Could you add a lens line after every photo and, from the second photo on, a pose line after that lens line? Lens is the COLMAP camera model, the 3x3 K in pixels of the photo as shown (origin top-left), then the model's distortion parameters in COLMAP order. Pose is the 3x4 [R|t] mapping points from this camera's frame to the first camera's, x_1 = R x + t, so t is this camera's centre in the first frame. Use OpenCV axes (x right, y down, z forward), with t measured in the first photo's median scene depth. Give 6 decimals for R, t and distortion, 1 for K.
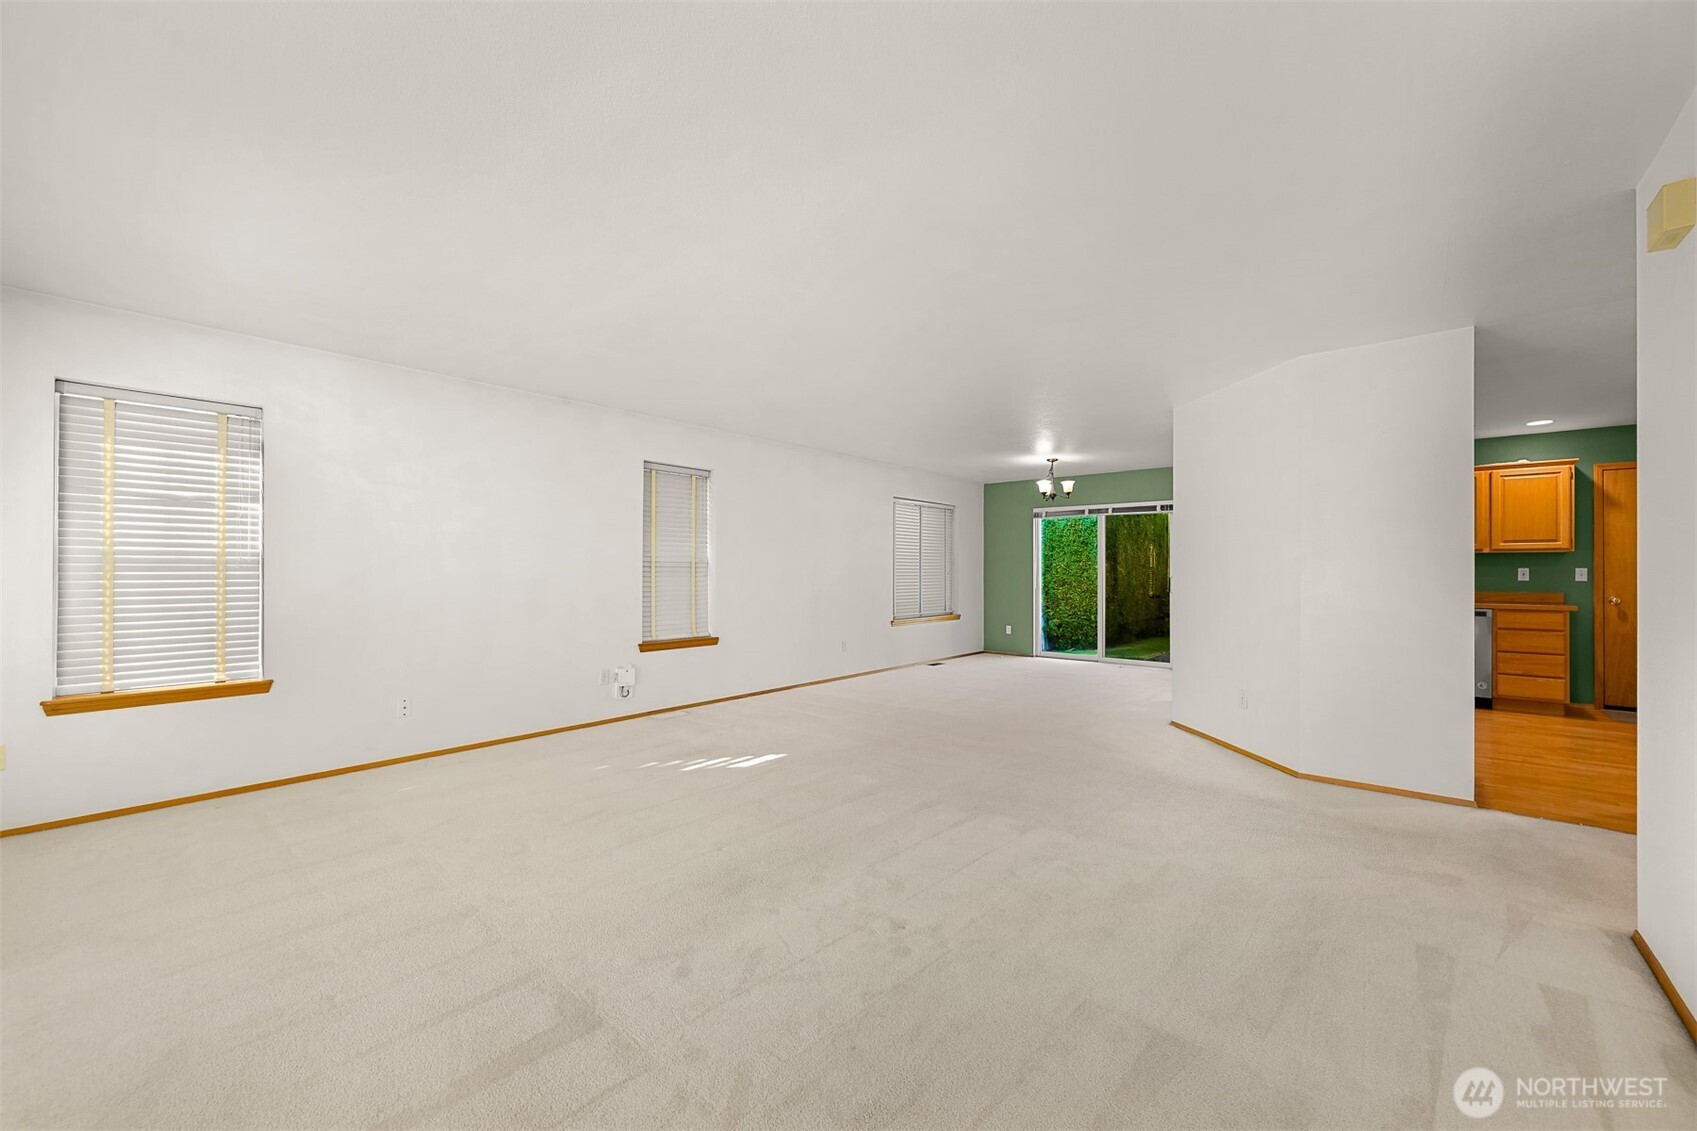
lens RADIAL K [[673.6, 0, 850.0], [0, 673.6, 568.5], [0, 0, 1]] dist [-0.000621, 0.000186]
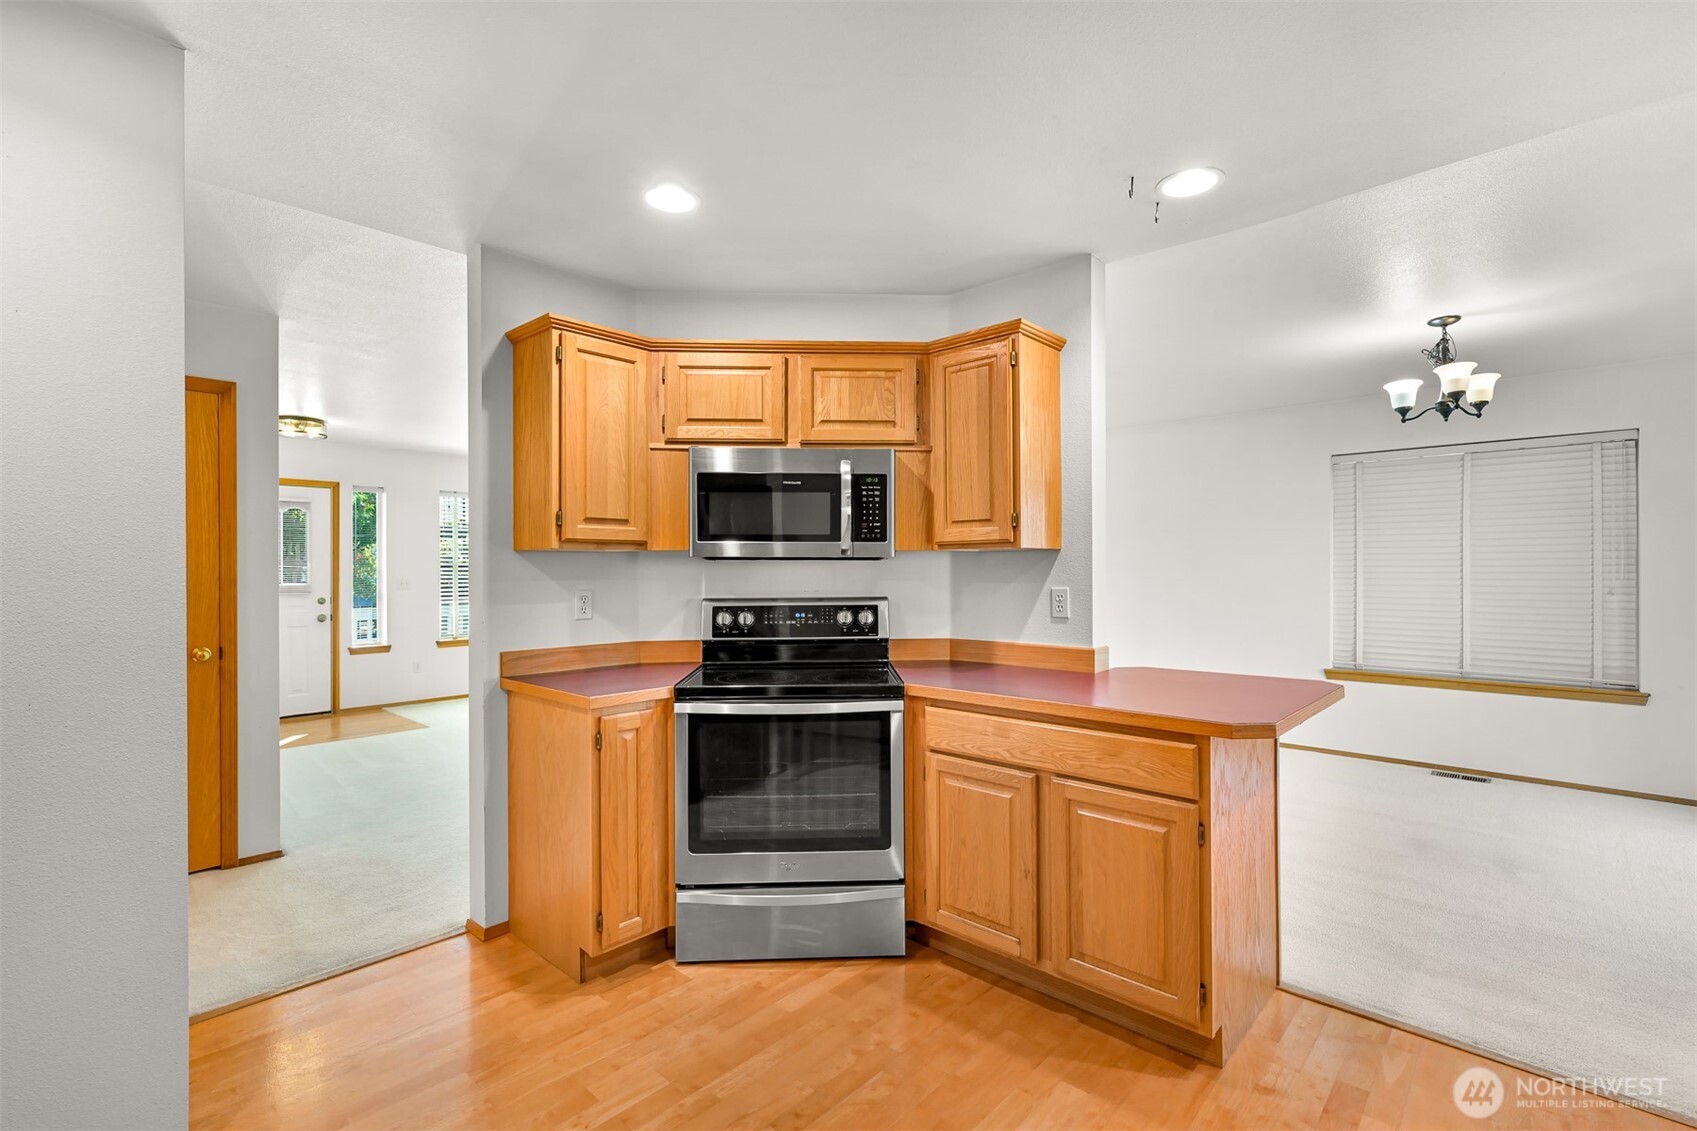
lens RADIAL K [[759.1, 0, 855.0], [0, 759.1, 568.3], [0, 0, 1]] dist [0.002326, 0.000205]
pose [[-0.045286, -0.002546, -0.998971, 0.680619], [0.004850, 0.999984, -0.002768, -0.008647], [0.998962, -0.004971, -0.045273, 0.575433]]
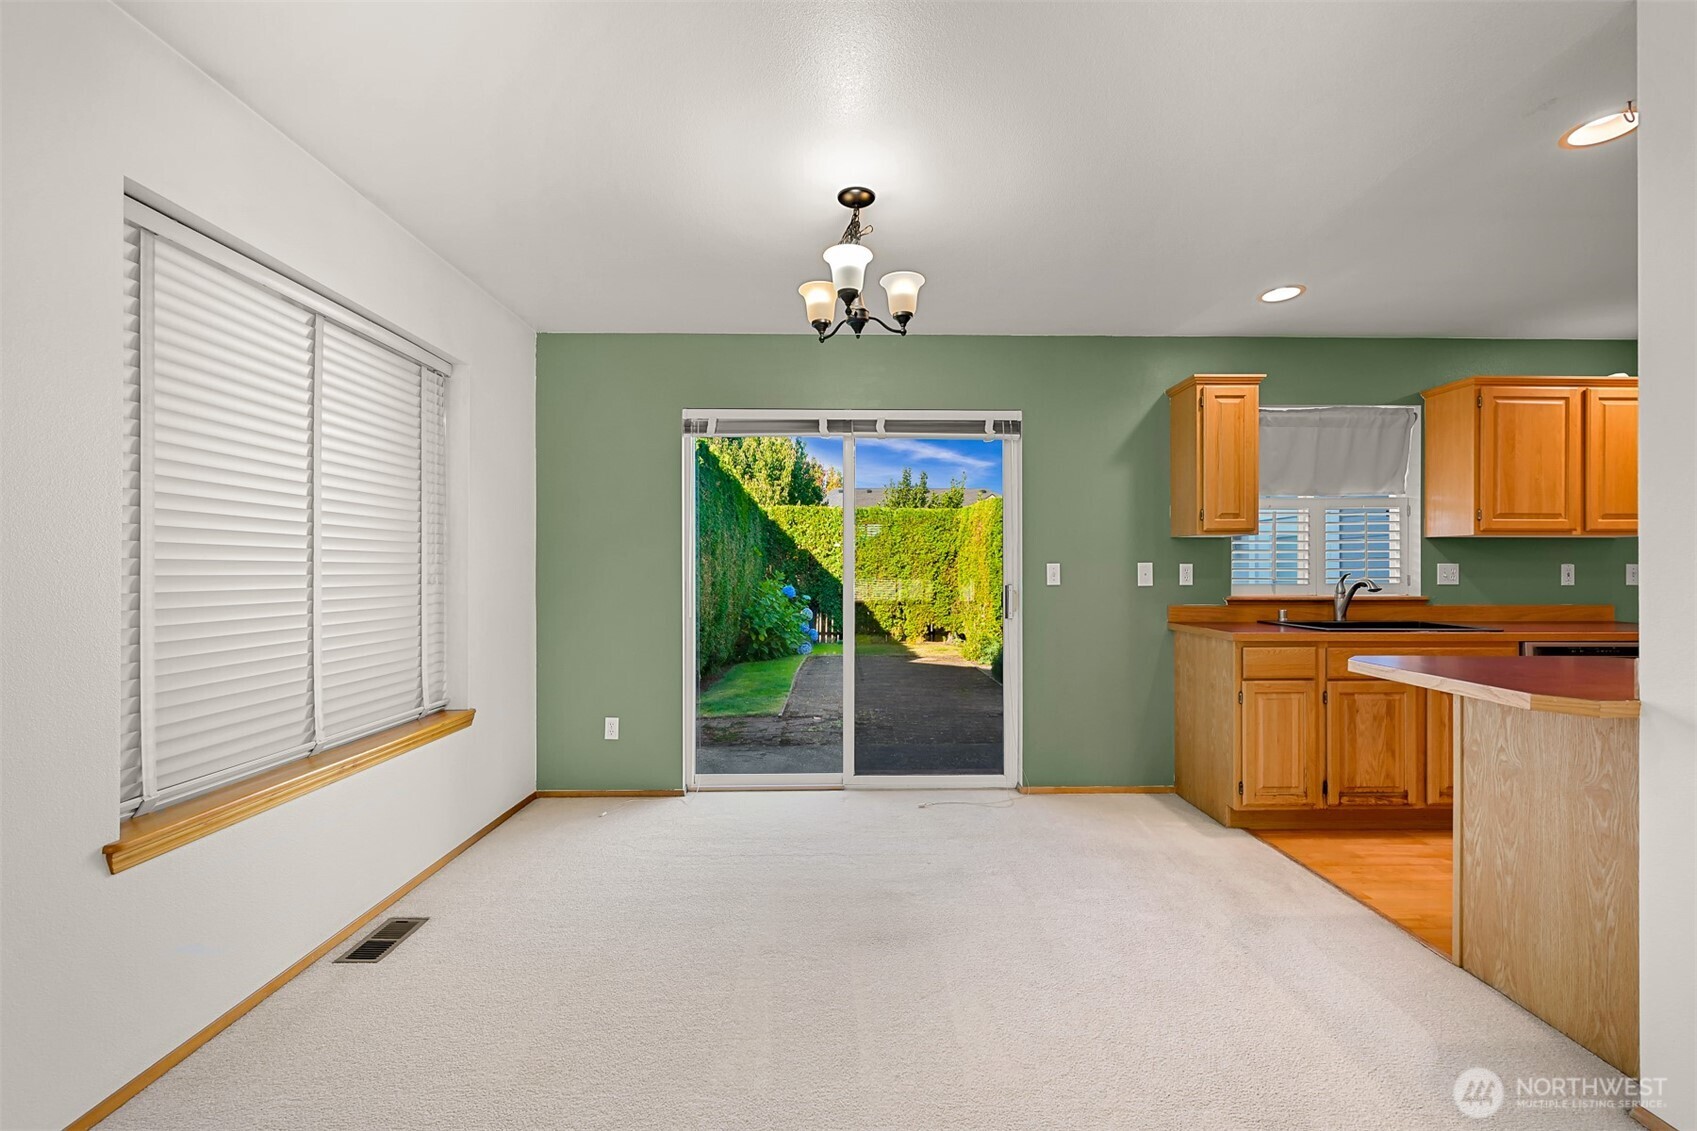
lens RADIAL K [[720.0, 0, 853.5], [0, 720.0, 567.7], [0, 0, 1]] dist [-0.002560, -0.000221]
pose [[0.751509, 0.000989, 0.659722, 0.079175], [-0.000587, 0.999999, -0.000830, 0.002092], [-0.659723, 0.000237, 0.751509, 0.663744]]
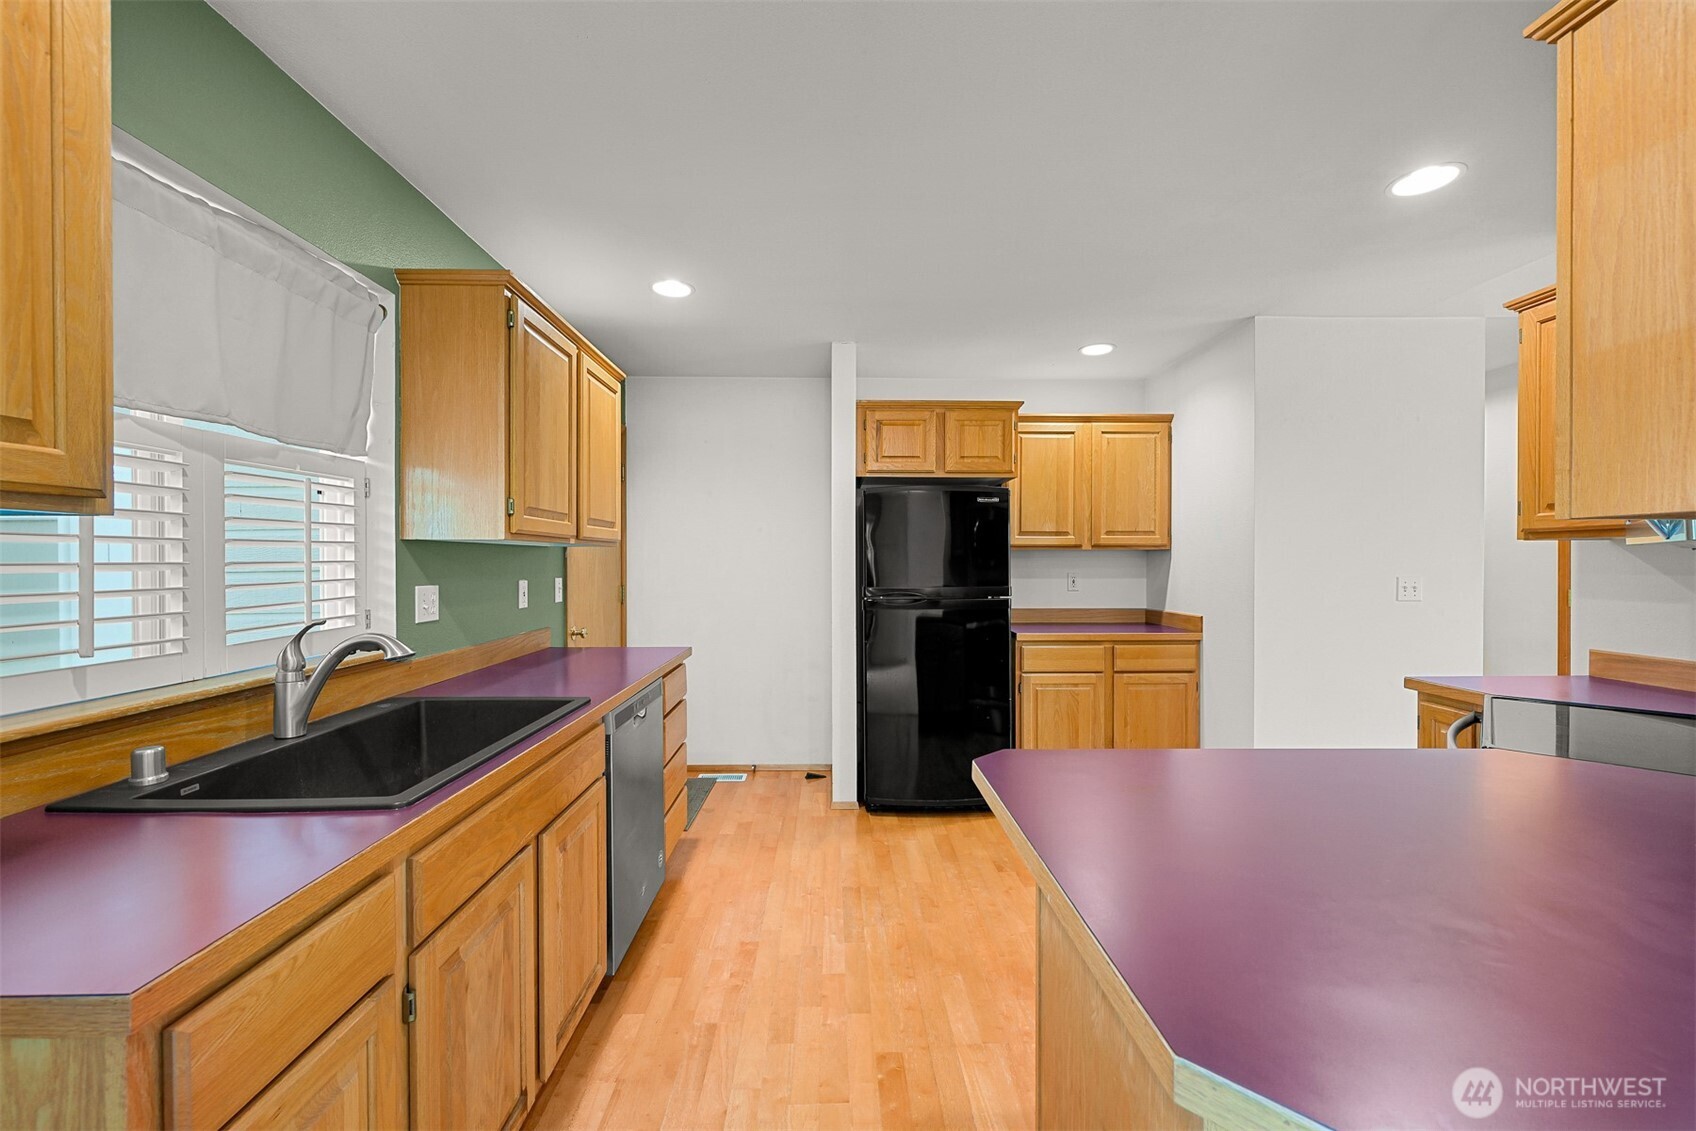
lens RADIAL K [[673.2, 0, 845.4], [0, 673.2, 564.5], [0, 0, 1]] dist [-0.000621, 0.000186]
pose [[-0.660863, -0.002909, 0.750501, 0.366963], [0.002885, 0.999975, 0.006415, -0.009792], [-0.750501, 0.006405, -0.660838, 0.802237]]
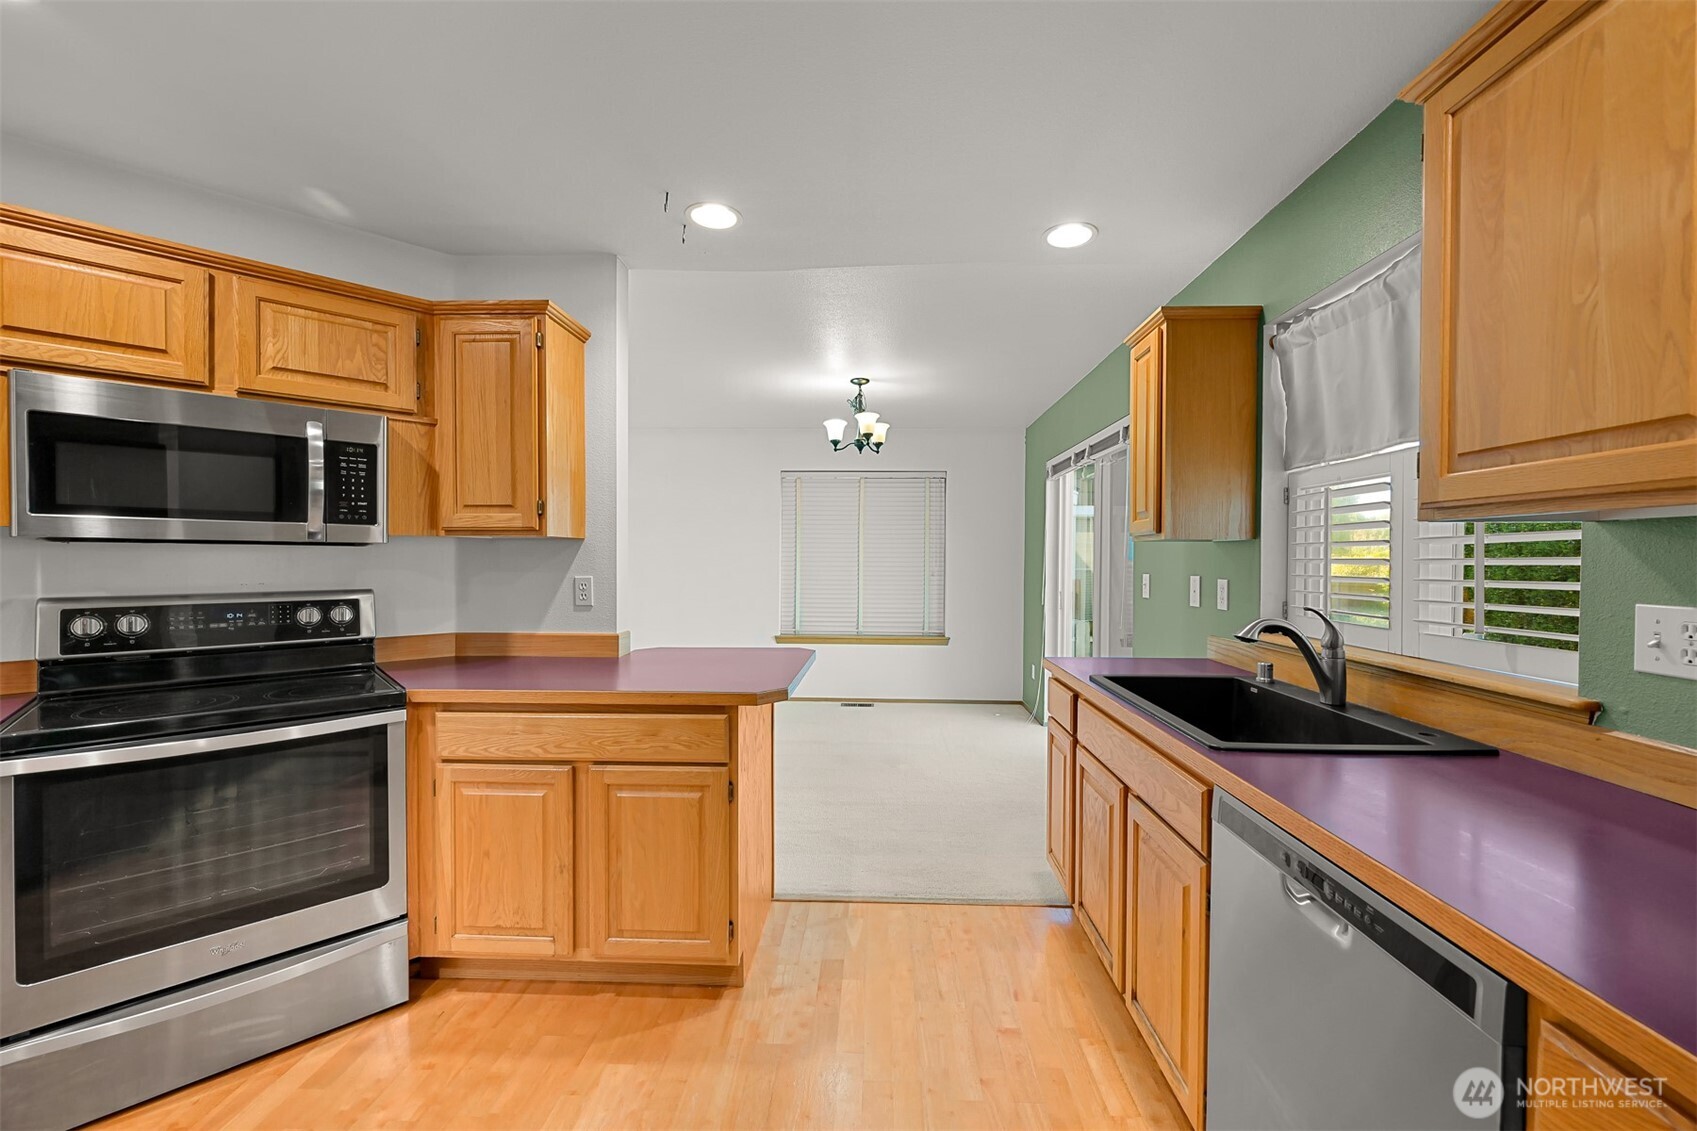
lens RADIAL K [[673.6, 0, 857.6], [0, 673.6, 567.1], [0, 0, 1]] dist [-0.000621, 0.000186]
pose [[0.615489, 0.012962, -0.788039, 0.656441], [-0.002592, 0.999893, 0.014422, -0.009442], [0.788141, -0.006834, 0.615457, 0.561550]]
